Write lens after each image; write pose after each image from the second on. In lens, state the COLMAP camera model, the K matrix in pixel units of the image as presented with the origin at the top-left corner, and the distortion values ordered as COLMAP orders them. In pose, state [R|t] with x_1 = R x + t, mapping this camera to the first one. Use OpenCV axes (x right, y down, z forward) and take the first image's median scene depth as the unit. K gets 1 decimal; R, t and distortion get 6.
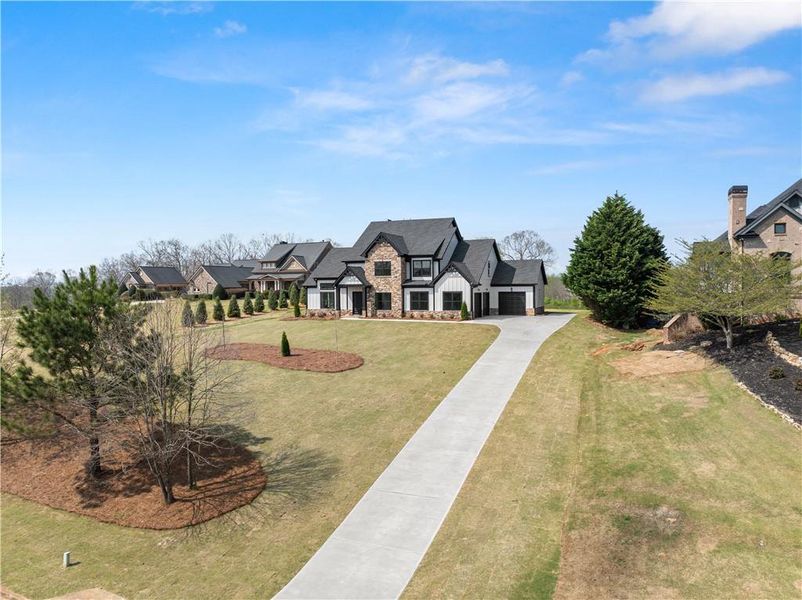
lens RADIAL K [[536.2, 0, 401.0], [0, 536.2, 300.0], [0, 0, 1]] dist [-0.002628, -0.000542]
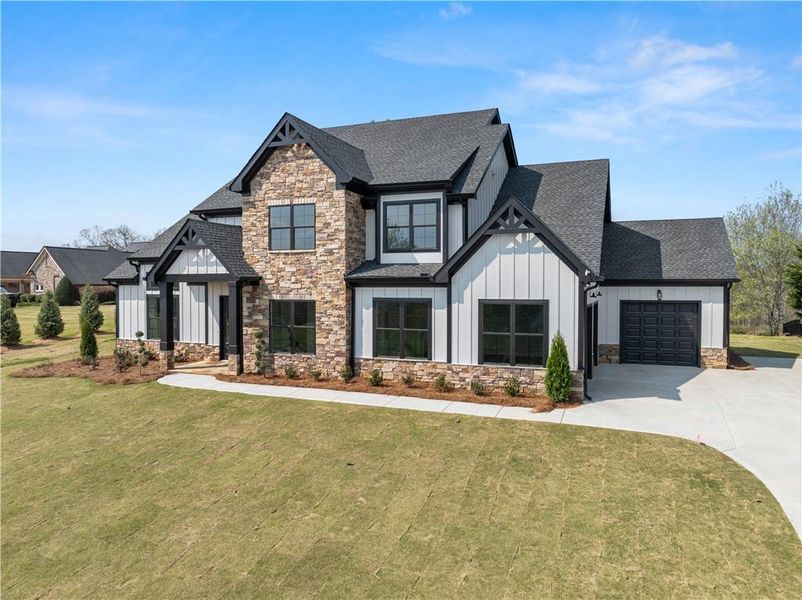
lens RADIAL K [[536.2, 0, 401.0], [0, 536.2, 300.0], [0, 0, 1]] dist [-0.002628, -0.000542]
pose [[0.999924, 0.011449, 0.004660, 0.031648], [-0.011447, 0.999934, -0.000567, -0.014576], [-0.004666, 0.000513, 0.999989, 0.675903]]
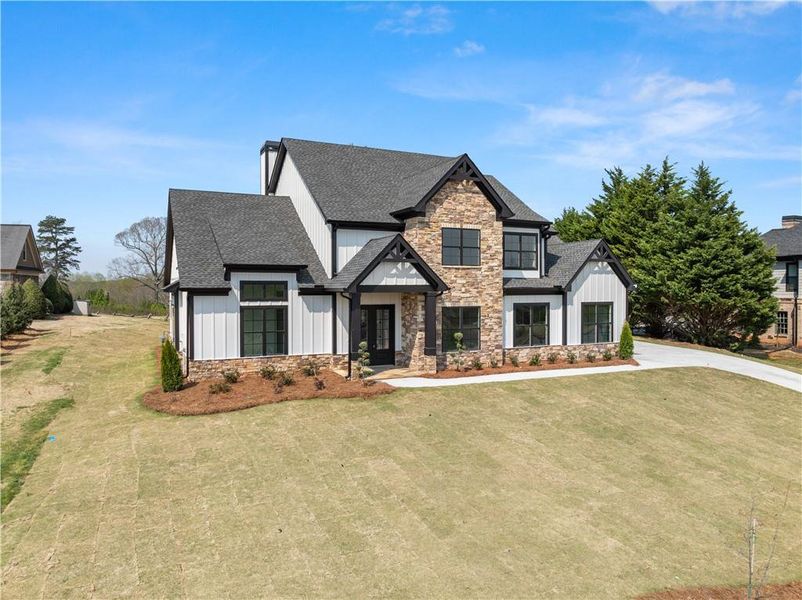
lens RADIAL K [[536.2, 0, 401.0], [0, 536.2, 300.0], [0, 0, 1]] dist [-0.002628, -0.000542]
pose [[0.690002, -0.009193, 0.723749, -0.354439], [0.014050, 0.999901, -0.000694, -0.019303], [-0.723671, 0.010648, 0.690062, 0.760937]]
